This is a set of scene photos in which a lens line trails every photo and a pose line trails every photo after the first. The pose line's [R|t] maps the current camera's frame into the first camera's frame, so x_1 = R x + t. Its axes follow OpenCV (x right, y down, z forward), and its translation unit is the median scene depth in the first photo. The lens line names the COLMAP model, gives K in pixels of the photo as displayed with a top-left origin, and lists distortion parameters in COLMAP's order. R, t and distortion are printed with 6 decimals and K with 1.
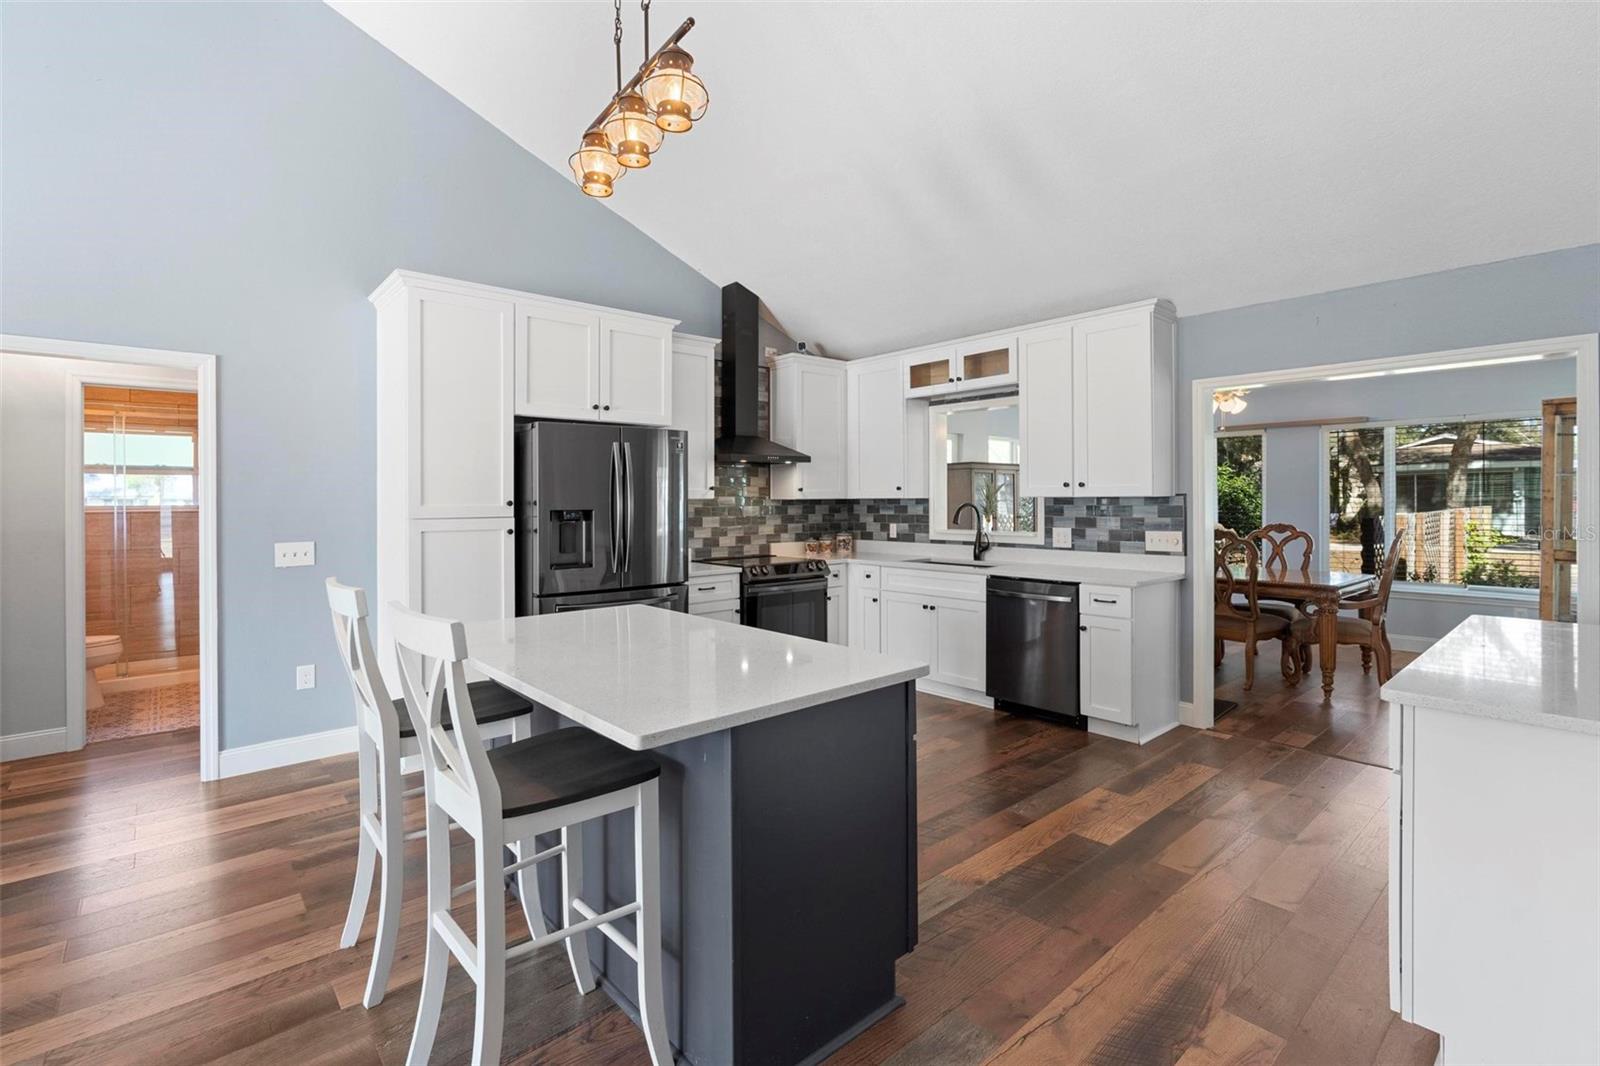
lens RADIAL K [[725.5, 0, 814.4], [0, 725.5, 507.3], [0, 0, 1]] dist [0.000389, 0.000887]
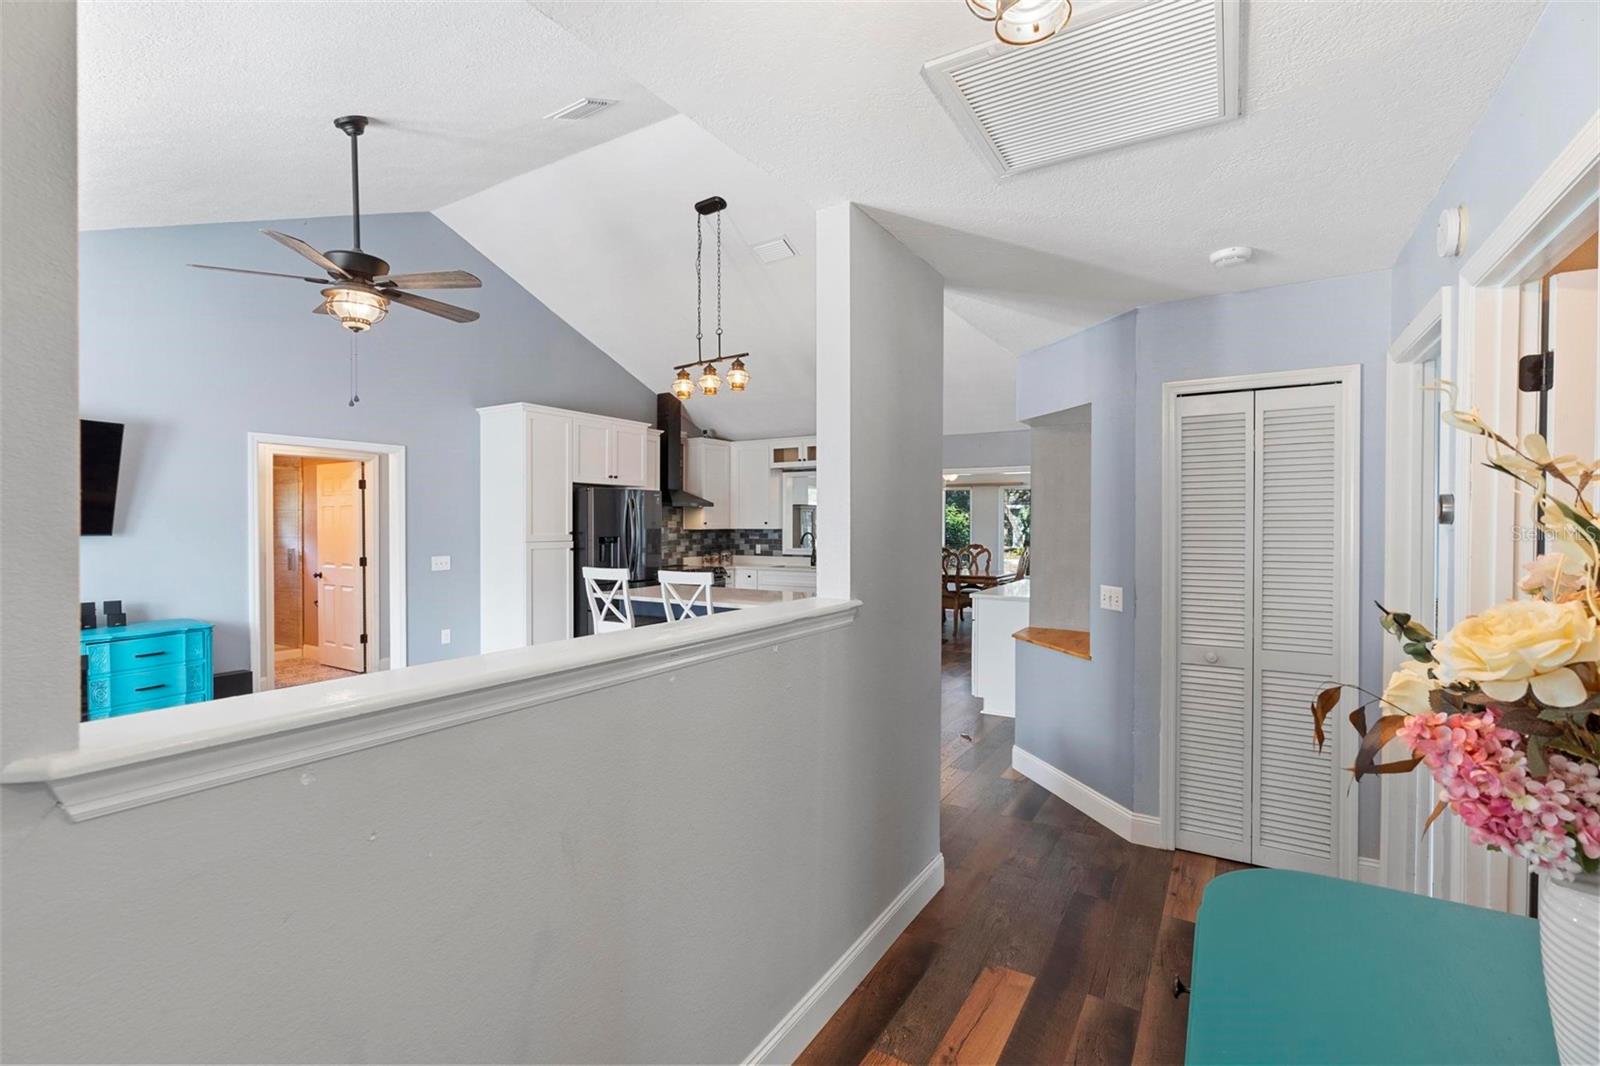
lens RADIAL K [[725.5, 0, 798.8], [0, 725.5, 534.5], [0, 0, 1]] dist [0.000389, 0.000887]
pose [[0.959850, 0.000867, 0.280512, -0.262430], [-0.002517, 0.999982, 0.005522, -0.009034], [-0.280502, -0.006007, 0.959835, -0.572486]]
